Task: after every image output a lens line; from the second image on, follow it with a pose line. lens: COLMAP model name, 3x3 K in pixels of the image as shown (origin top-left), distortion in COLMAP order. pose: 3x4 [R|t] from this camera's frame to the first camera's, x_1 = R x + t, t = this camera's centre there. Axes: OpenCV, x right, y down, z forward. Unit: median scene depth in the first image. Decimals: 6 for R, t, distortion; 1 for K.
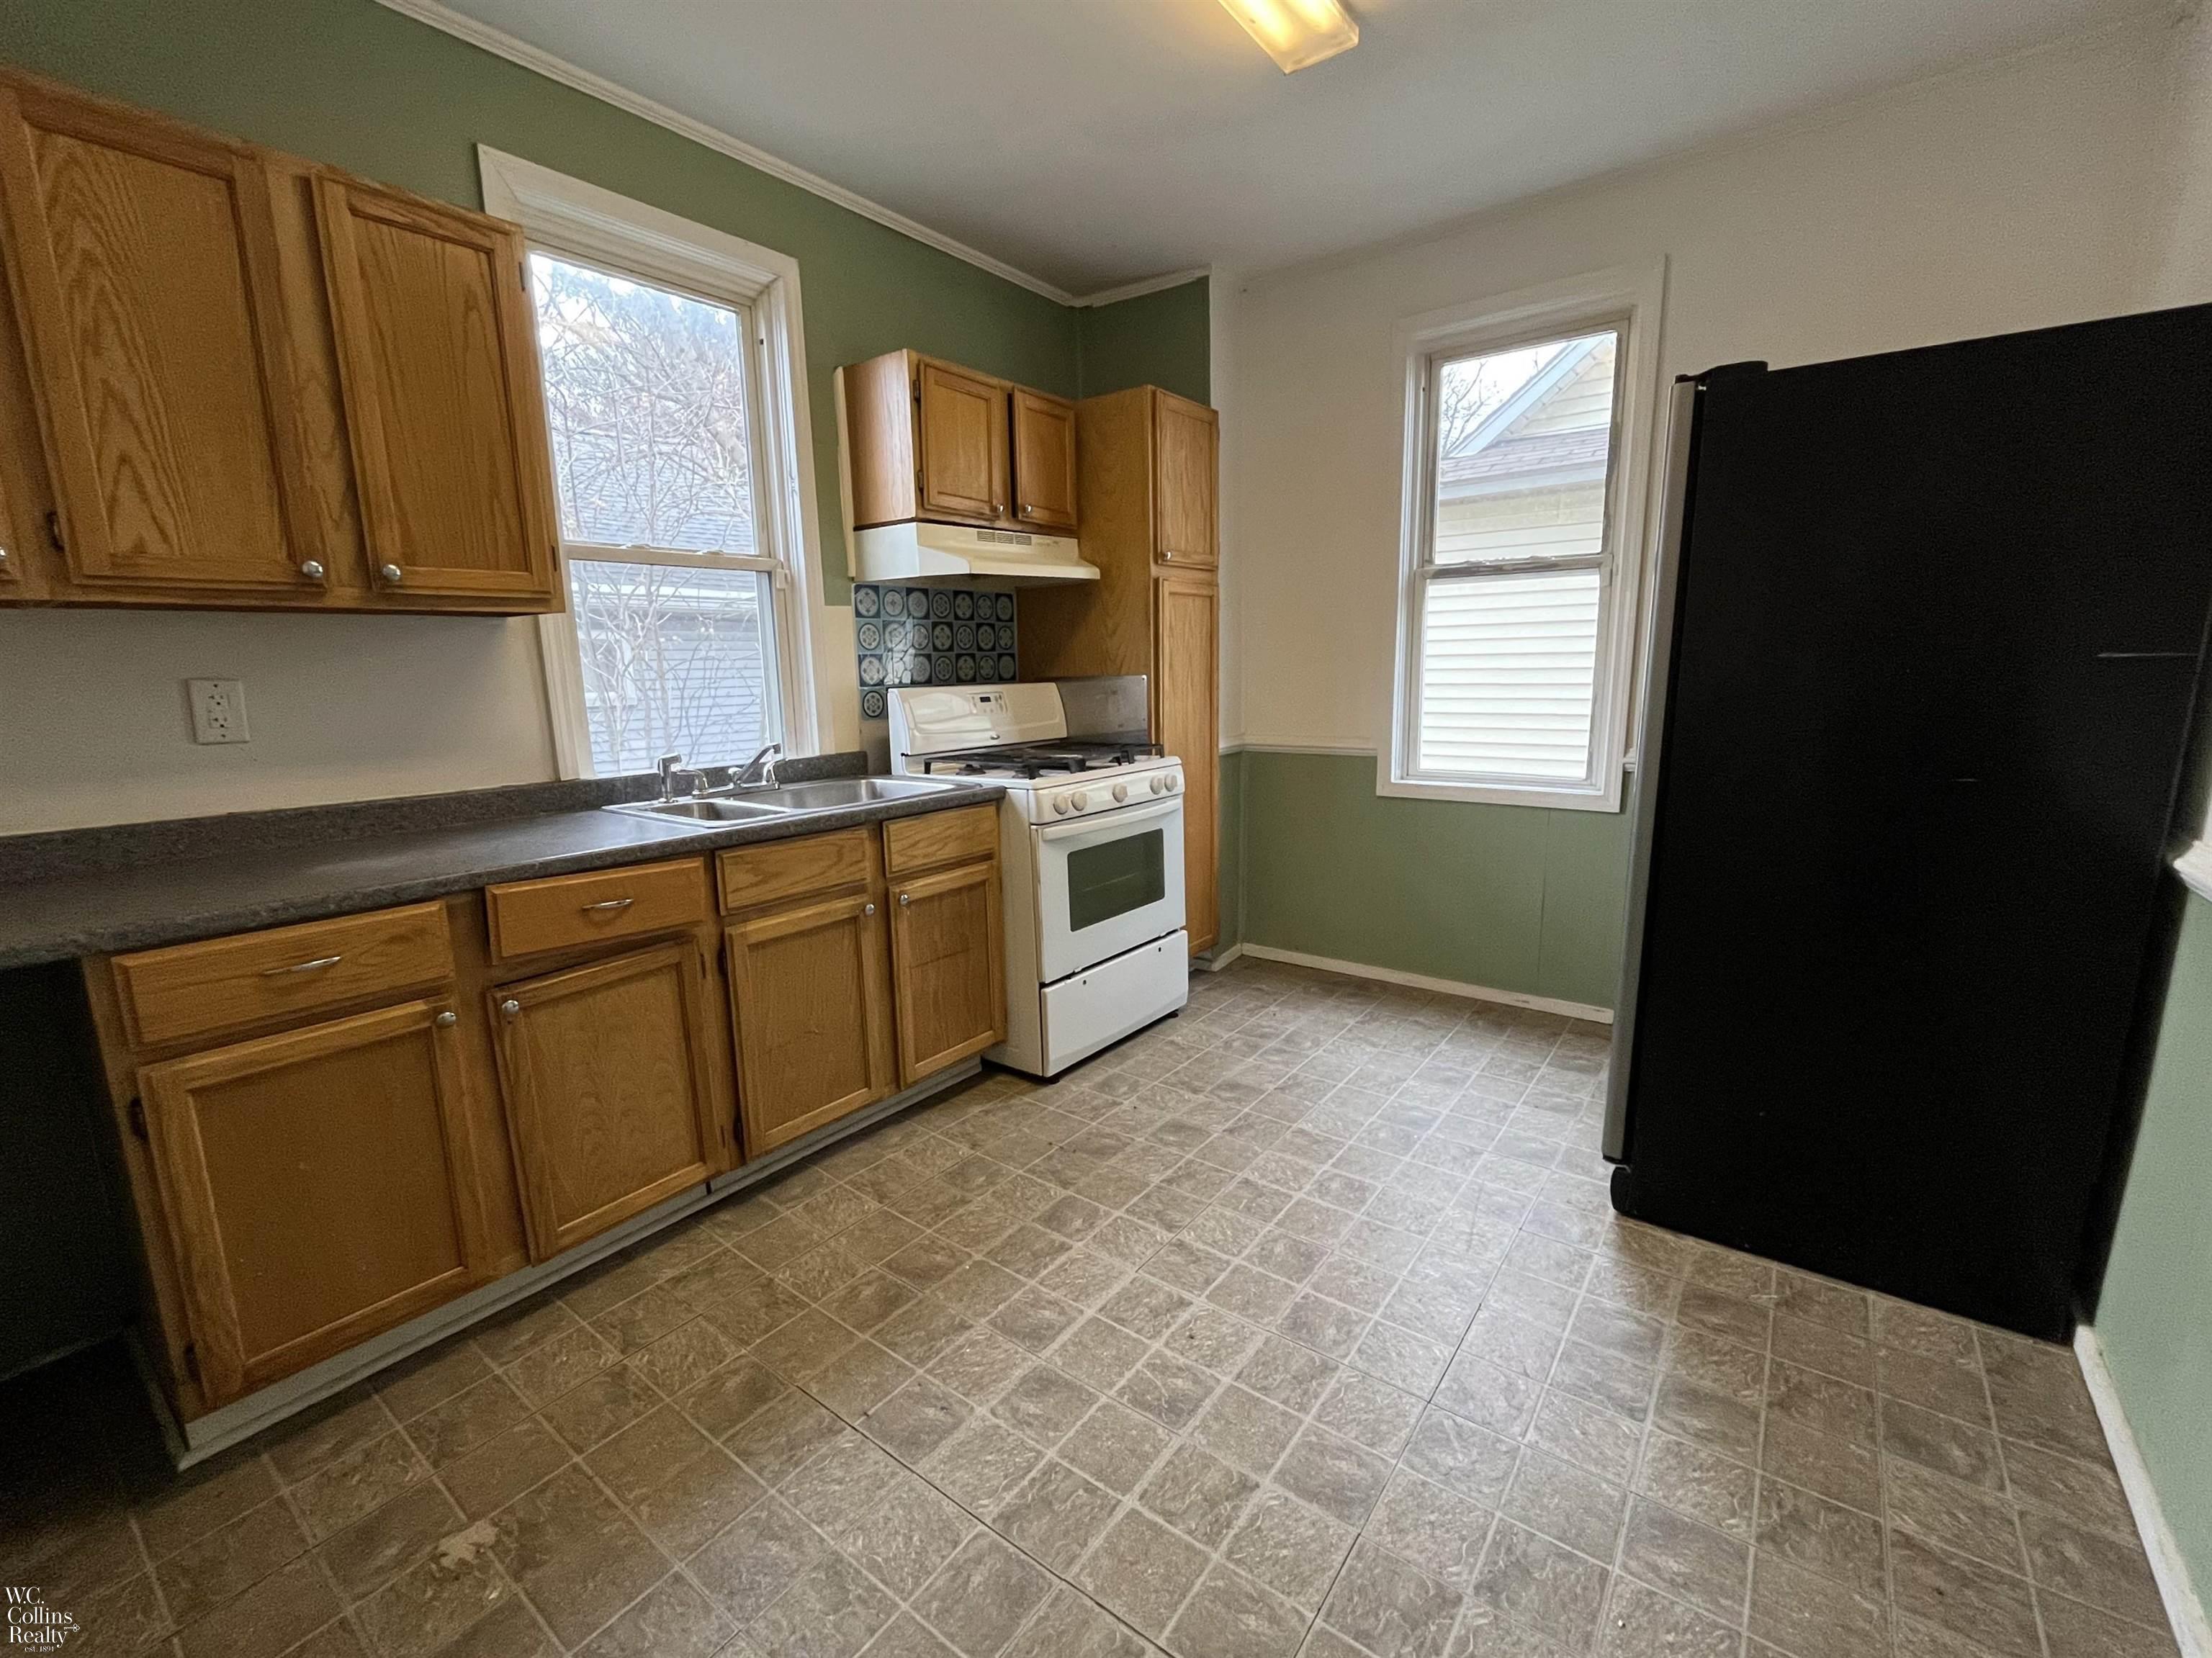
lens RADIAL K [[943.3, 0, 1116.5], [0, 943.3, 835.1], [0, 0, 1]] dist [0.000385, -0.000061]
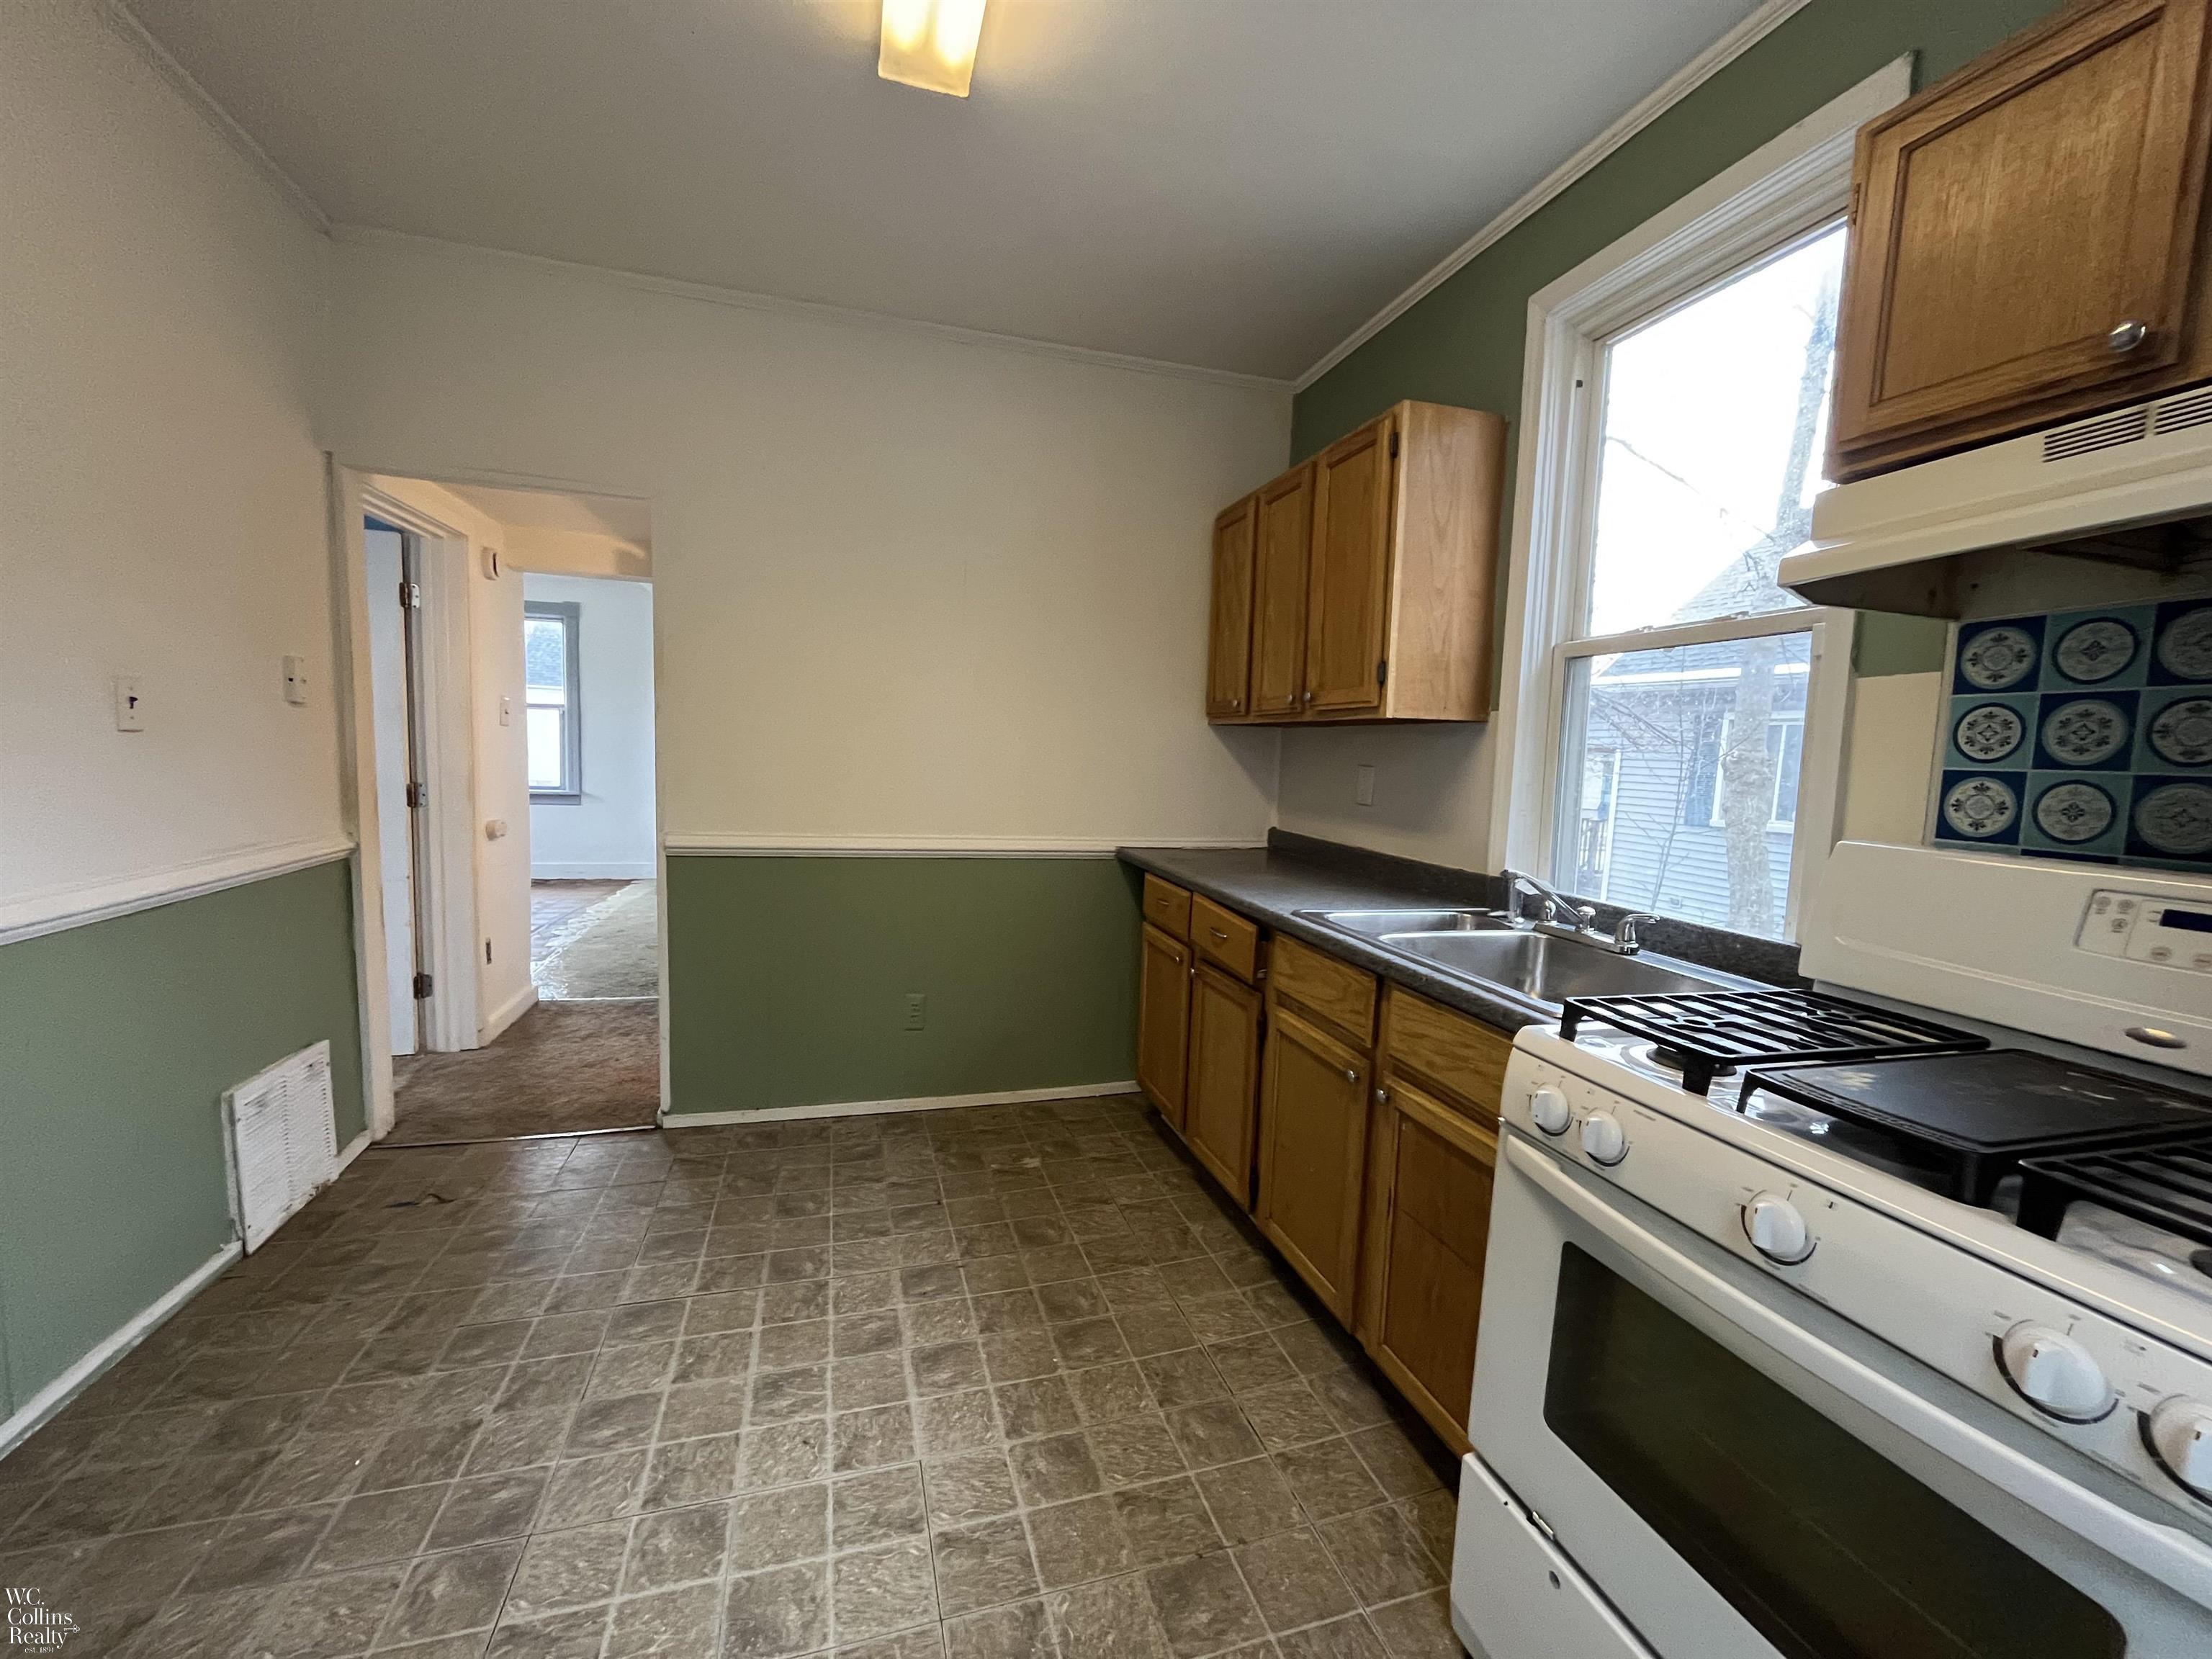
lens RADIAL K [[896.8, 0, 1101.3], [0, 896.8, 839.4], [0, 0, 1]] dist [0.001732, -0.000146]
pose [[-0.602144, 0.077401, -0.794627, 0.548819], [-0.167934, 0.960744, 0.220837, -0.300388], [0.780526, 0.266421, -0.565508, 1.500129]]
